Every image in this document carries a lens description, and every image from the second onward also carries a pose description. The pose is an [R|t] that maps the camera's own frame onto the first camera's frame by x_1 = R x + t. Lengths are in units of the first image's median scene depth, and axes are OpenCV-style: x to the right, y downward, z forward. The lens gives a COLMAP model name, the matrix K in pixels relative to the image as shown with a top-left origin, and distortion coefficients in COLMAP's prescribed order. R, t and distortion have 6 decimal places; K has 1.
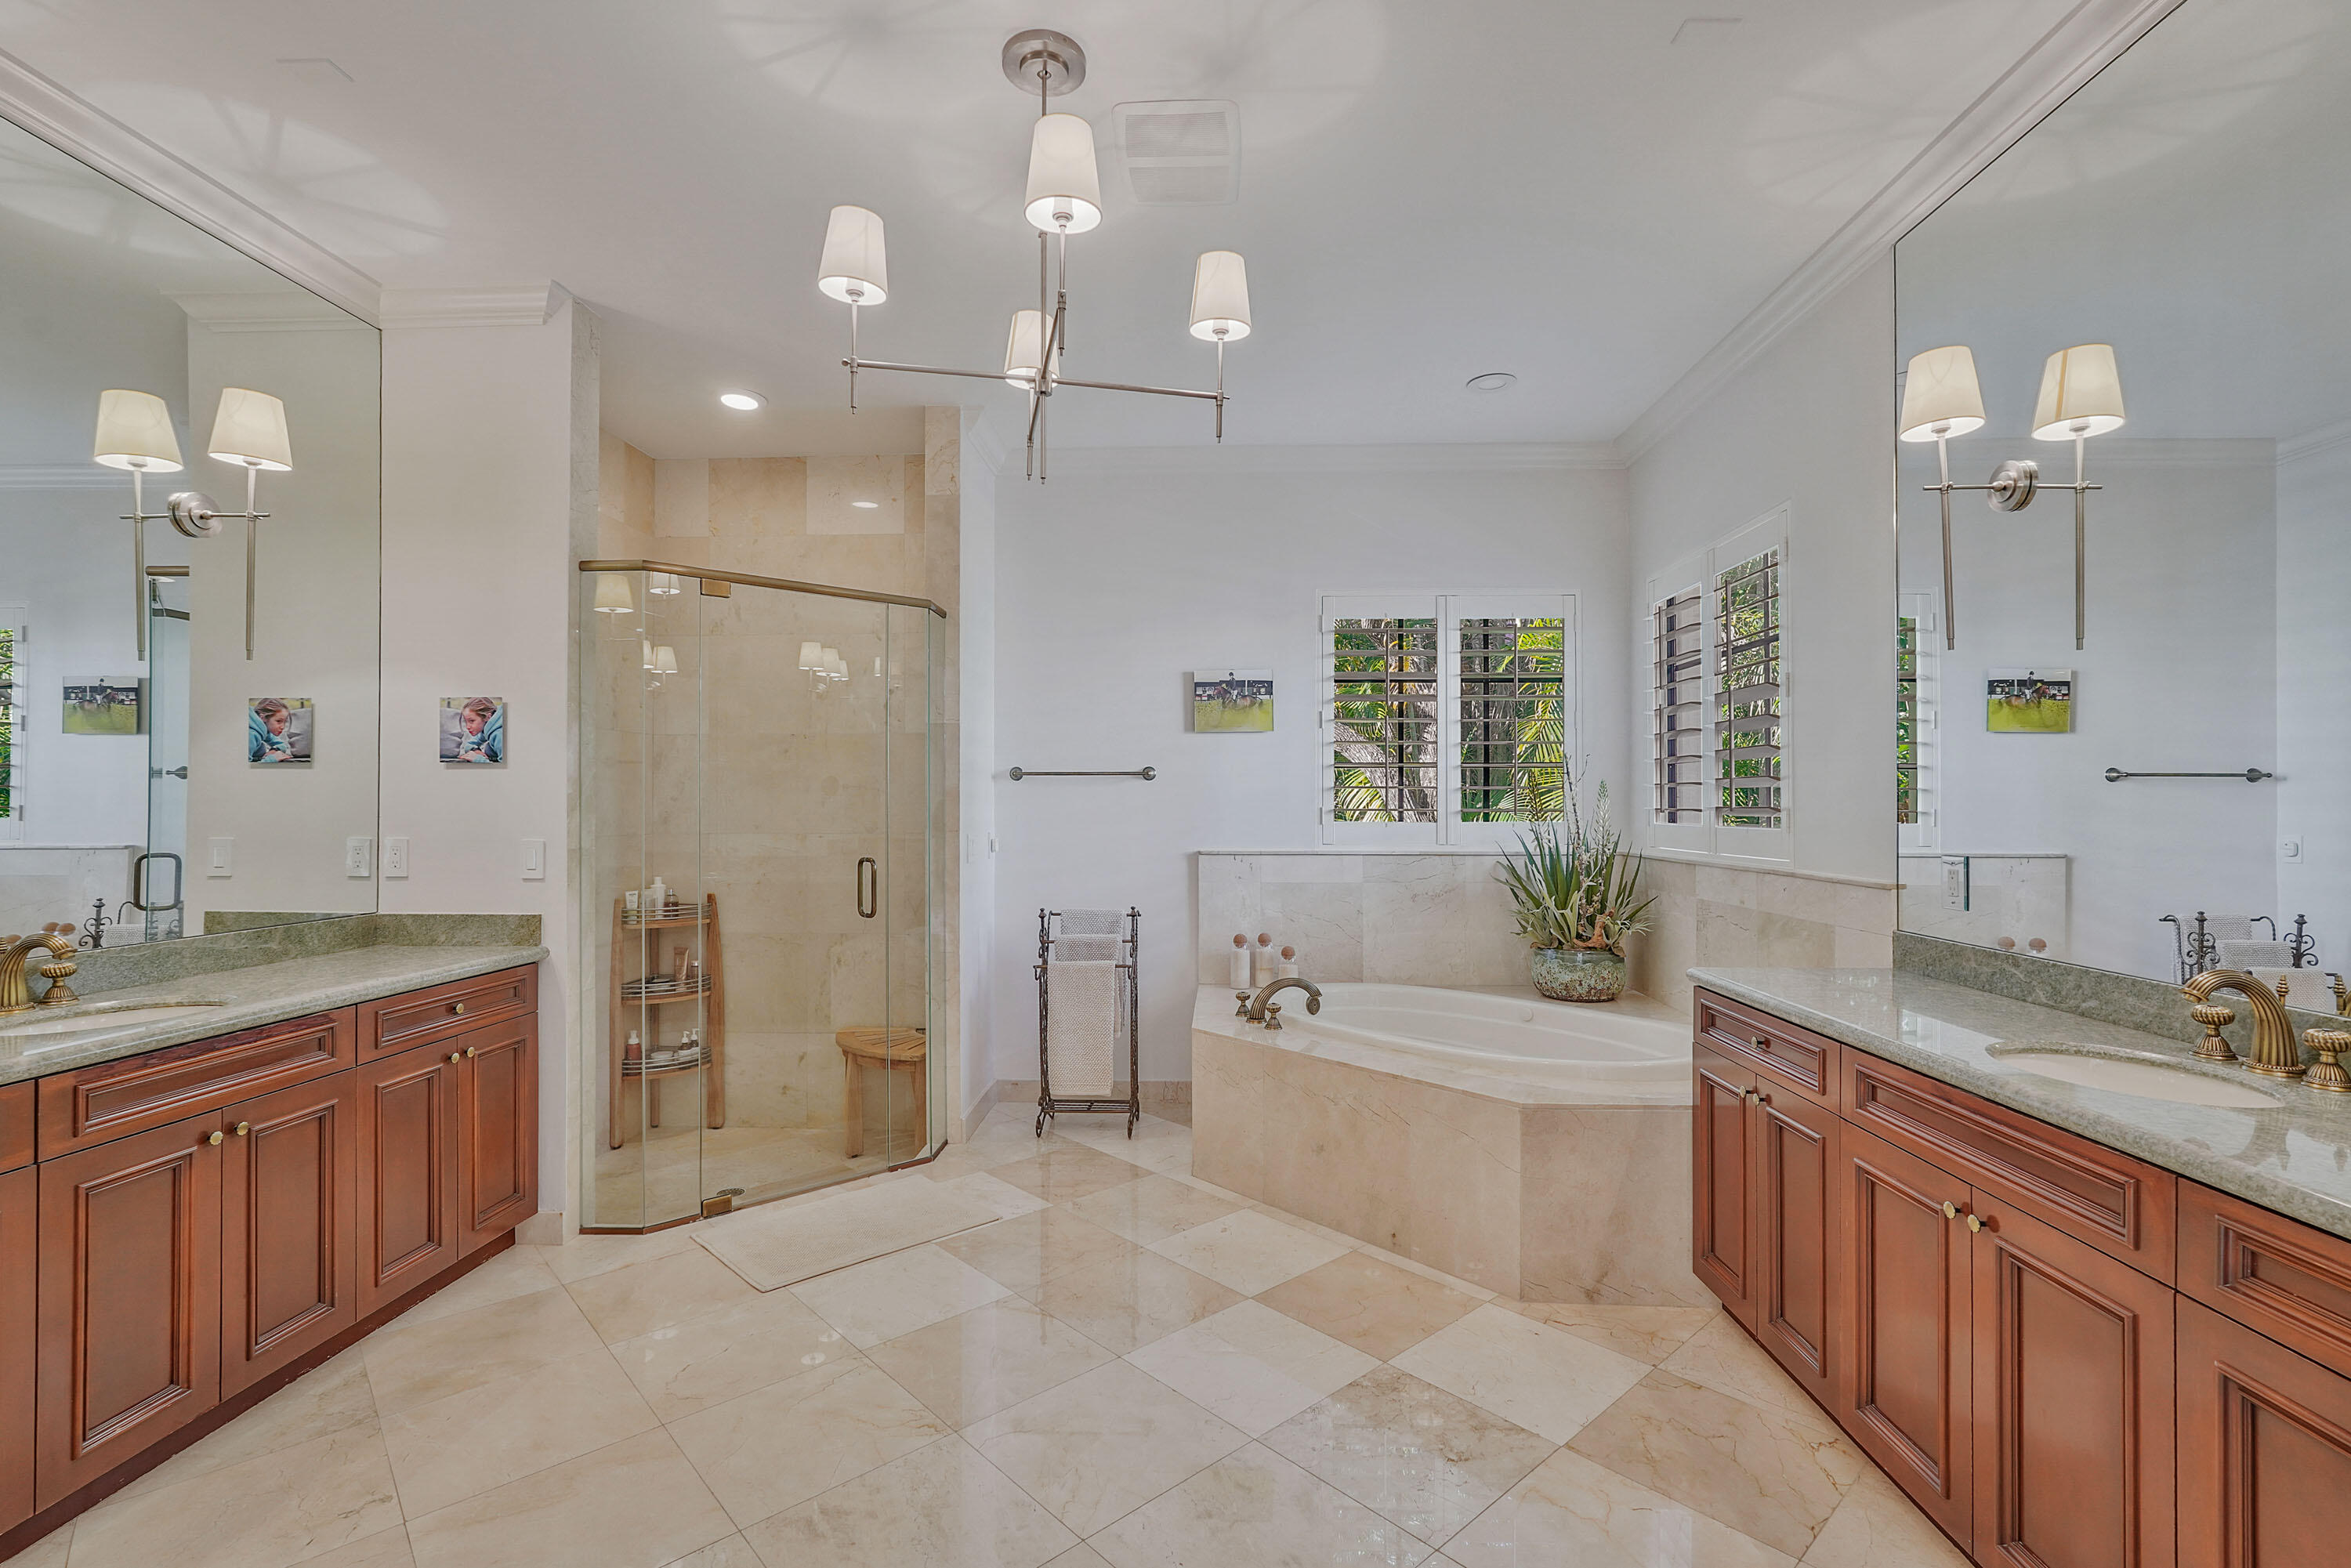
lens RADIAL K [[1056.4, 0, 1172.4], [0, 1056.4, 788.9], [0, 0, 1]] dist [-0.010950, 0.001394]
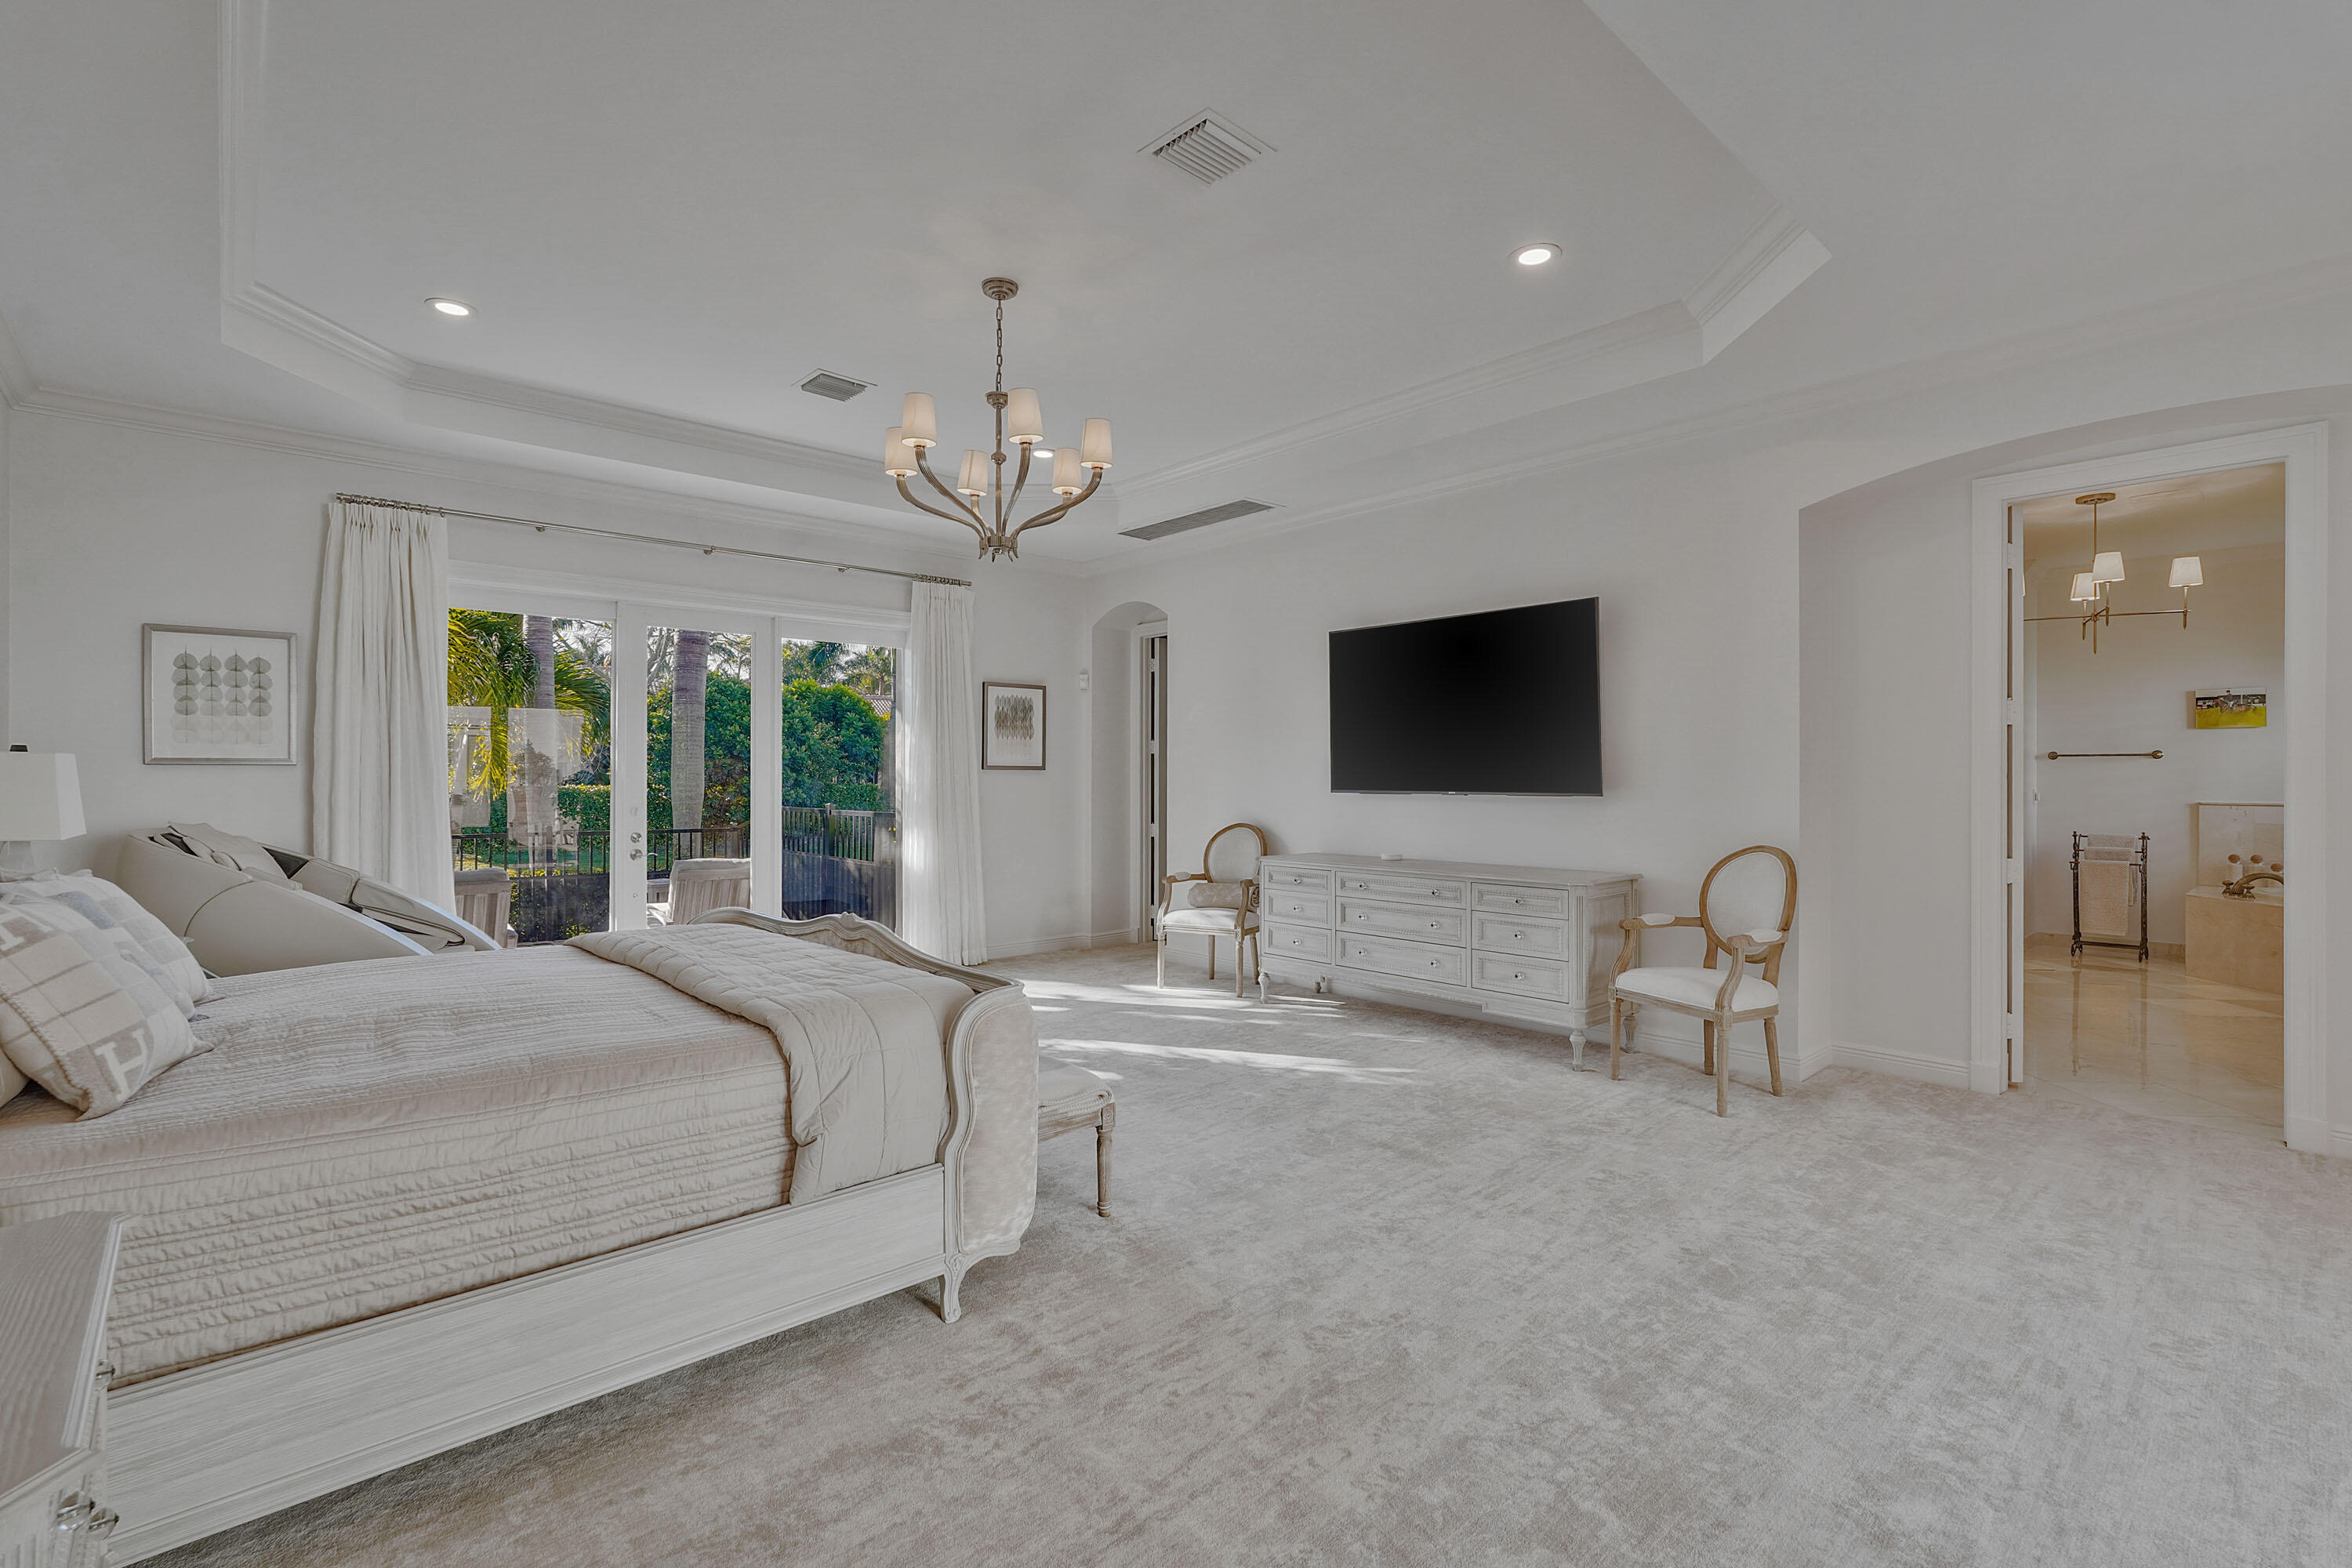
lens RADIAL K [[1056.9, 0, 1171.3], [0, 1056.9, 778.7], [0, 0, 1]] dist [-0.010950, 0.001394]
pose [[0.700790, 0.003852, -0.713357, 0.068860], [0.001767, 0.999973, 0.007135, 0.009159], [0.713365, -0.006261, 0.700765, -1.300057]]
